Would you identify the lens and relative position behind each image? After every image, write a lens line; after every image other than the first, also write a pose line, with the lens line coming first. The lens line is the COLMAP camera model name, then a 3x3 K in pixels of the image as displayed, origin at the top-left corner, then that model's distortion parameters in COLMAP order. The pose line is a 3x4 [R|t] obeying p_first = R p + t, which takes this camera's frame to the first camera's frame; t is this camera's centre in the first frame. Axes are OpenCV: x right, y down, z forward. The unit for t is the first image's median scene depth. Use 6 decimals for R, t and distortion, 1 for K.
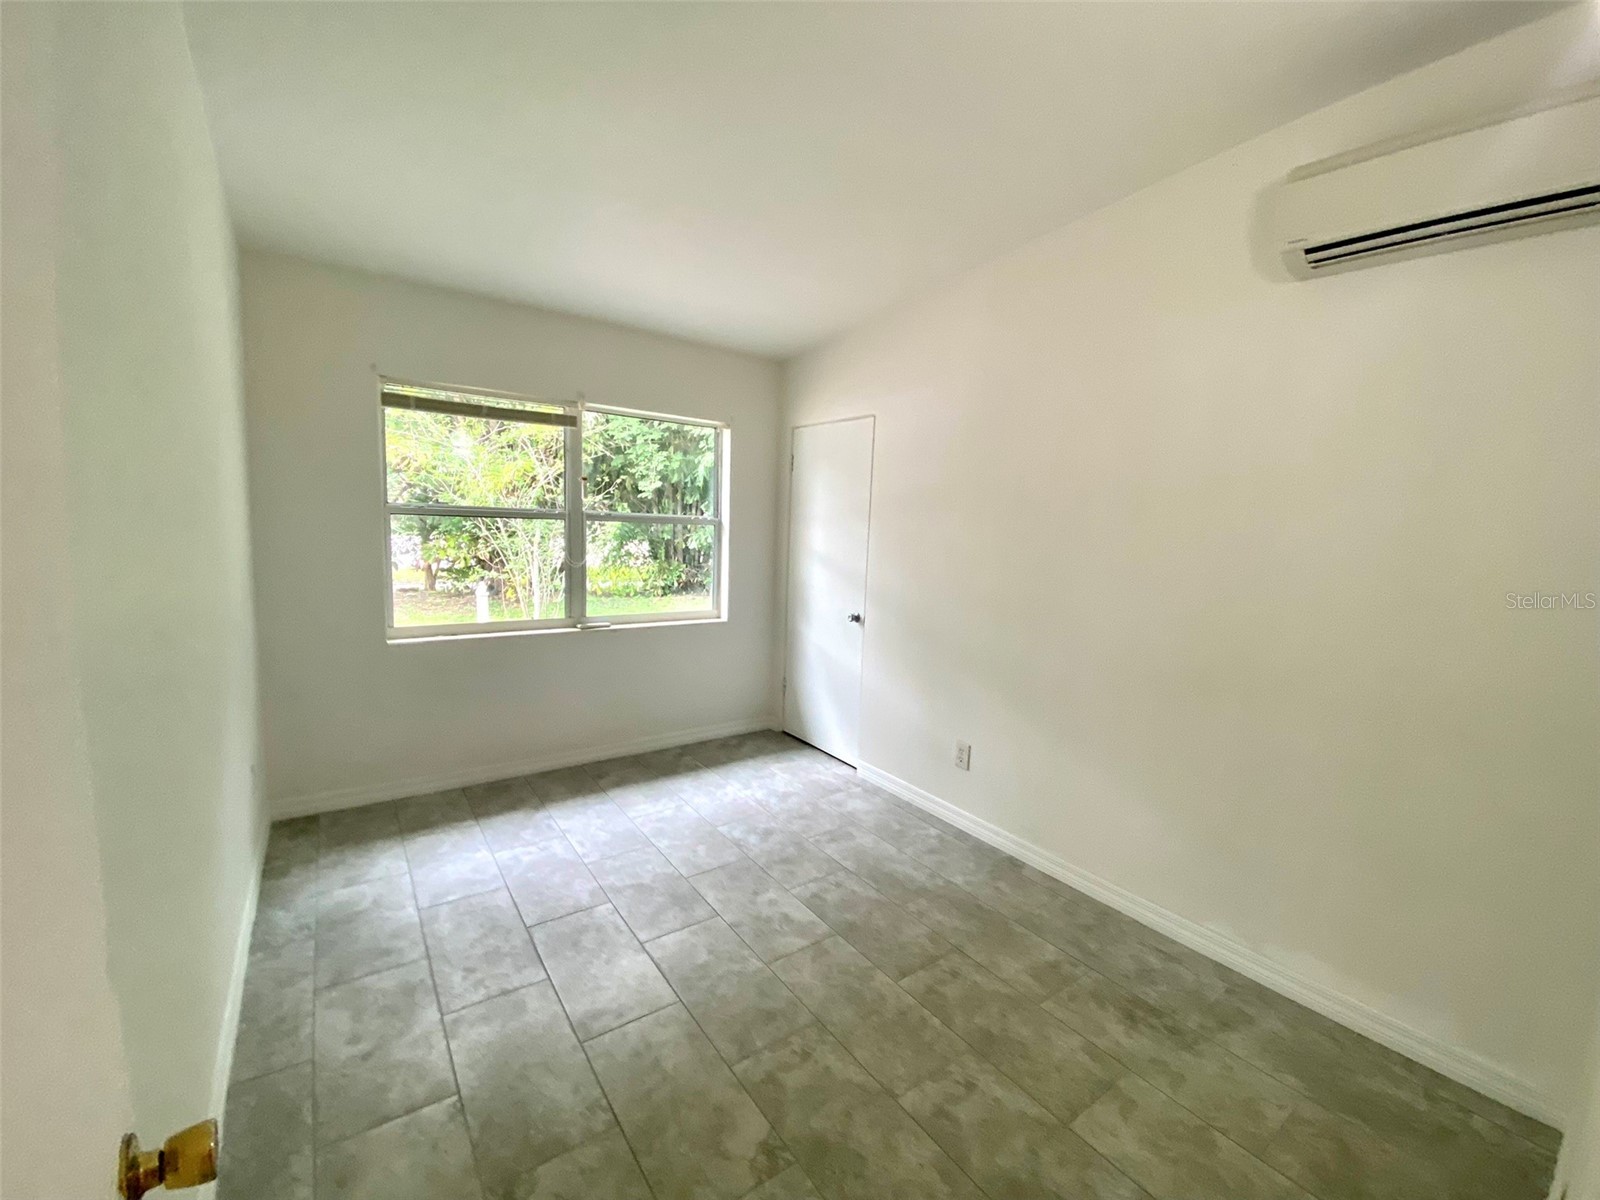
lens RADIAL K [[665.9, 0, 799.1], [0, 665.9, 588.8], [0, 0, 1]] dist [0.040479, -0.031913]
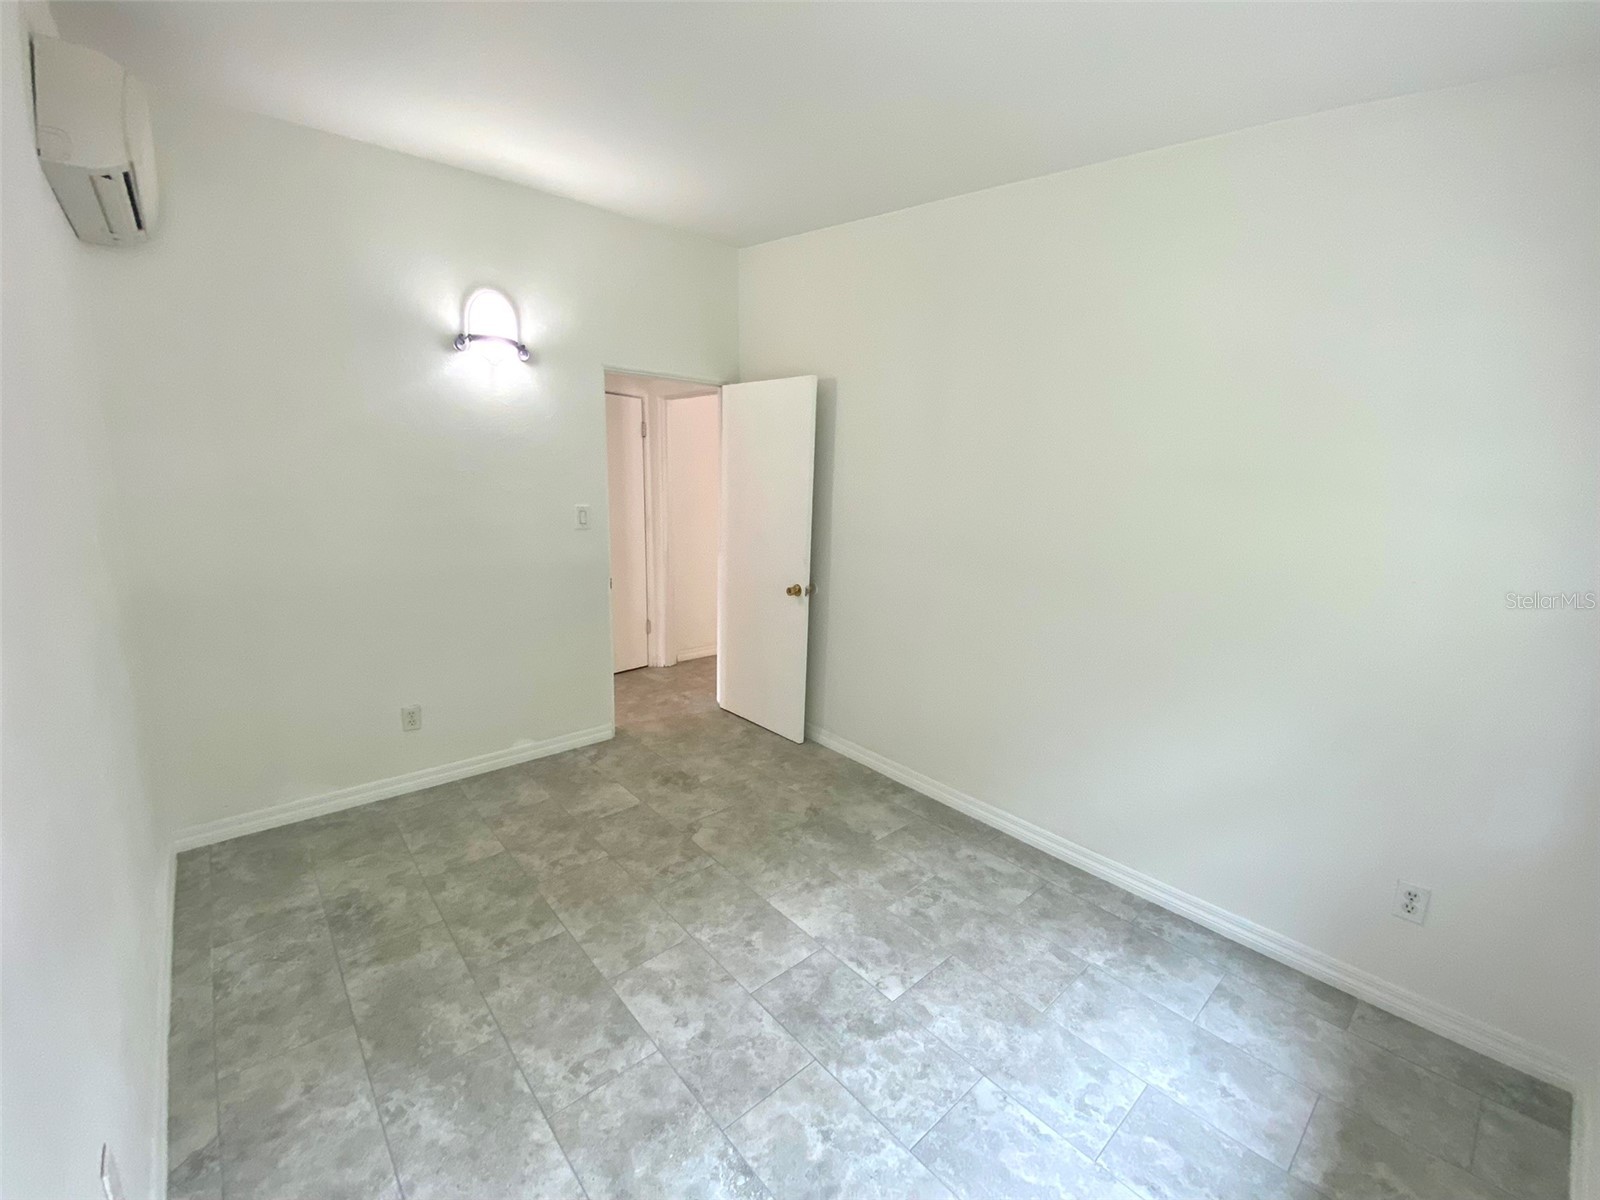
lens RADIAL K [[665.9, 0, 799.1], [0, 665.9, 588.8], [0, 0, 1]] dist [0.040479, -0.031913]
pose [[-0.993178, -0.039816, -0.109604, -0.078108], [-0.068231, 0.960636, 0.269302, -0.229379], [0.094567, 0.274943, -0.956798, 1.844782]]
